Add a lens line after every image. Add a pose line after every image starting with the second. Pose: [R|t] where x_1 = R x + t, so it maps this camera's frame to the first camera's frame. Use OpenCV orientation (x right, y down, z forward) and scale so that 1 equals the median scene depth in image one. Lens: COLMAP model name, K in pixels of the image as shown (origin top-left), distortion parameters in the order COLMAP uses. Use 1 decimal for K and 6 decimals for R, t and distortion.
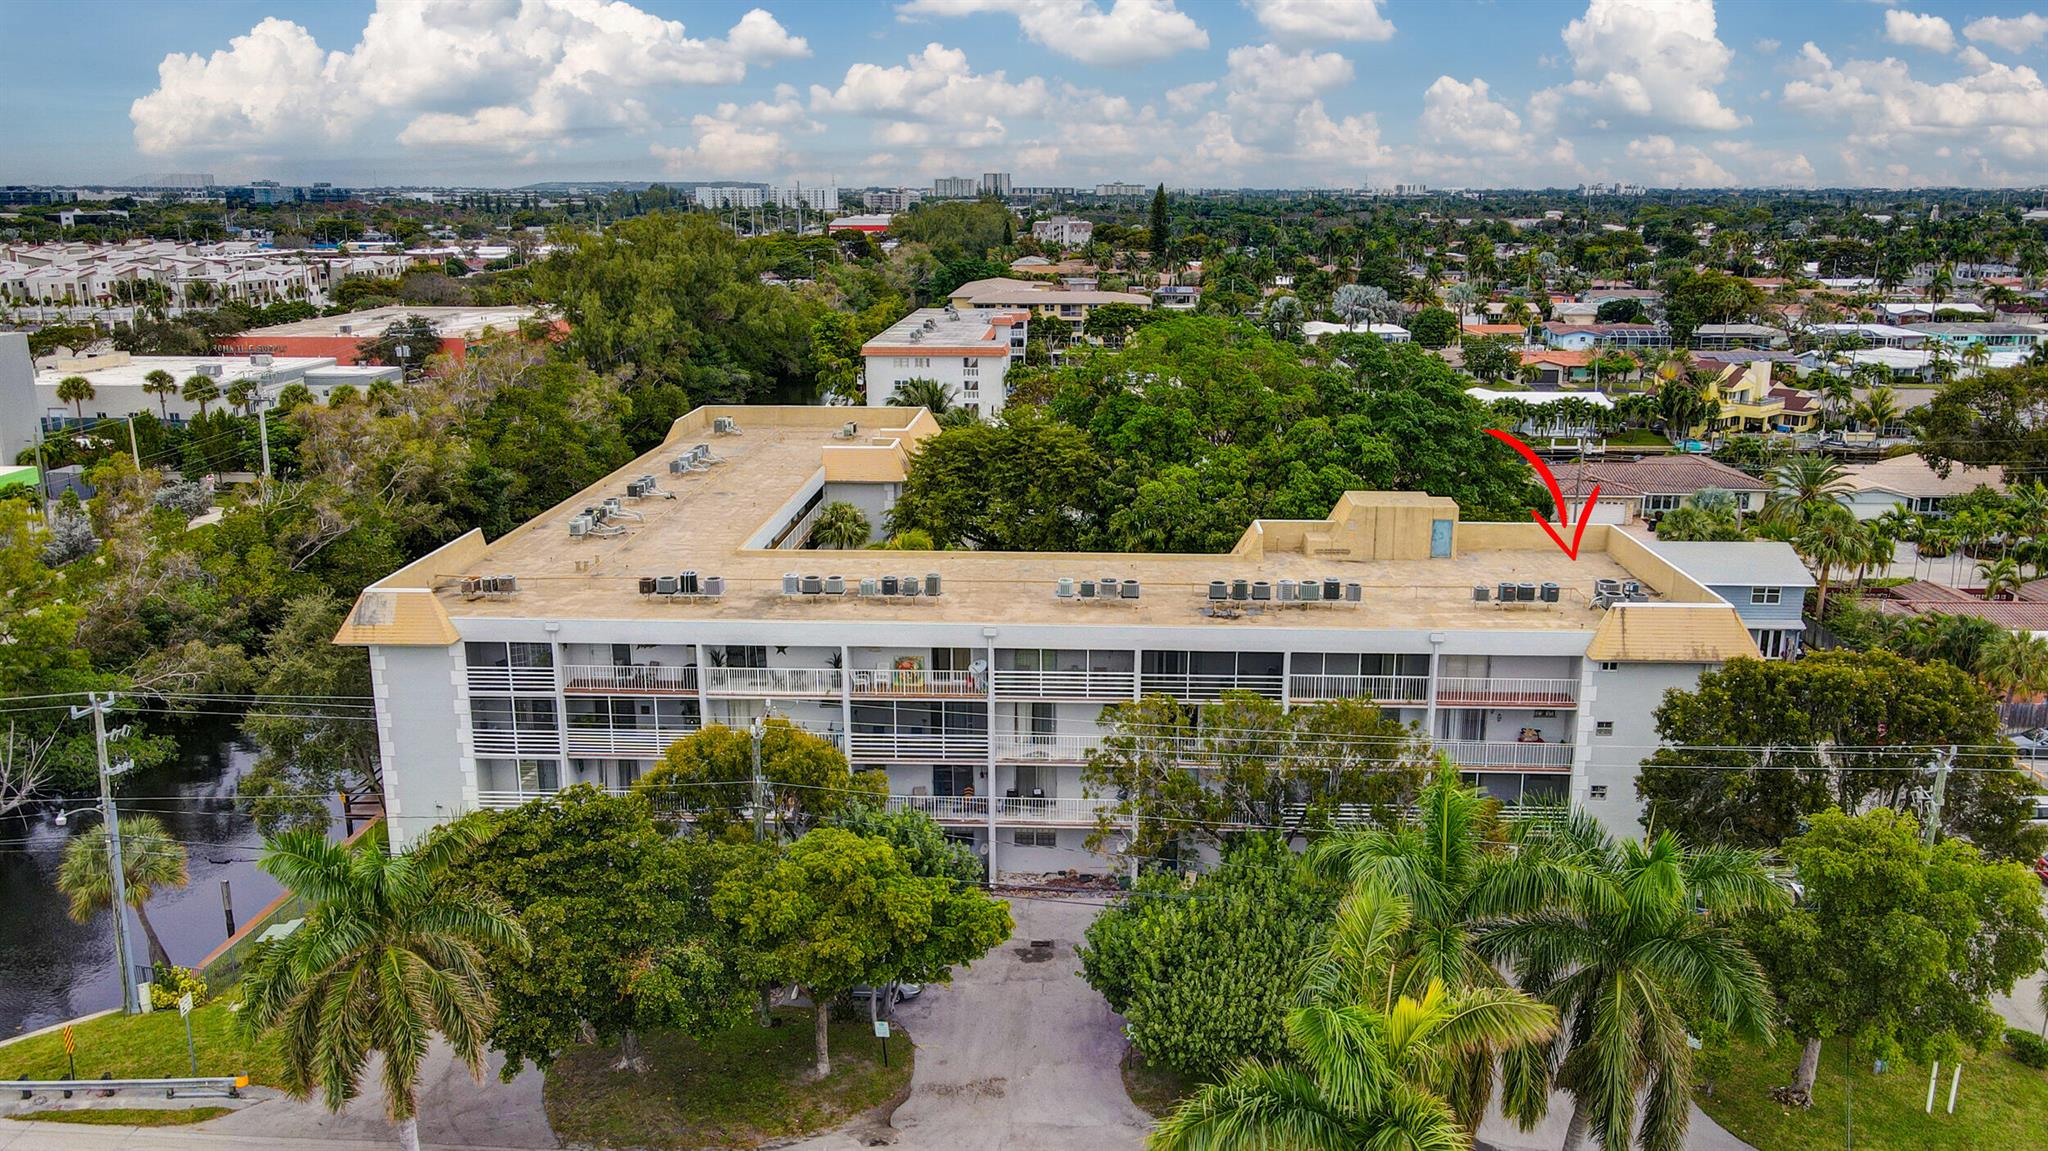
lens RADIAL K [[1572.3, 0, 1038.9], [0, 1572.3, 583.2], [0, 0, 1]] dist [-0.010438, 0.066763]
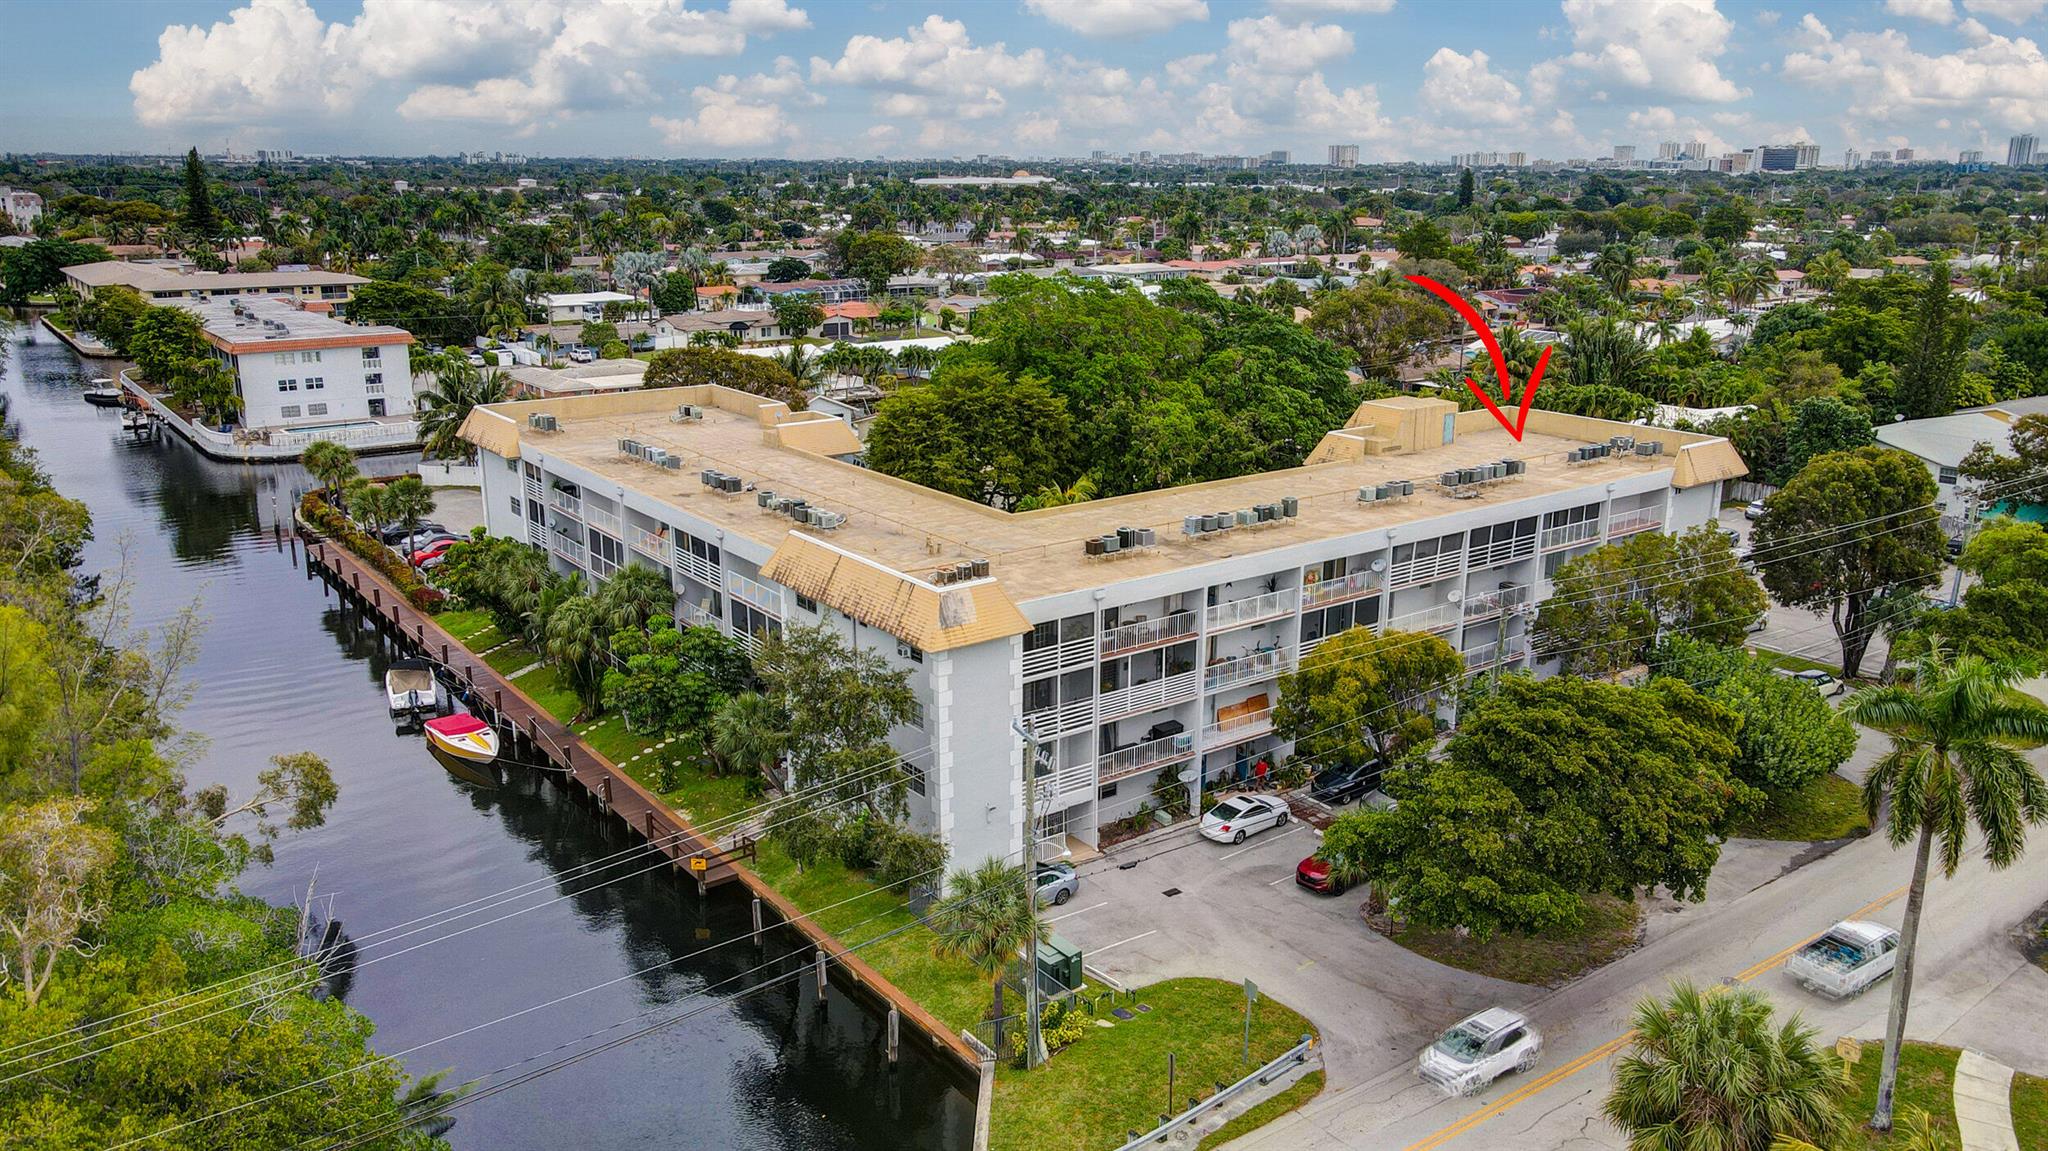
lens RADIAL K [[1550.5, 0, 1031.0], [0, 1550.5, 575.9], [0, 0, 1]] dist [-0.002588, 0.048991]
pose [[0.772053, -0.165105, 0.613739, -0.785489], [0.154442, 0.985460, 0.070824, -0.050459], [-0.616508, 0.040107, 0.786326, 0.208142]]
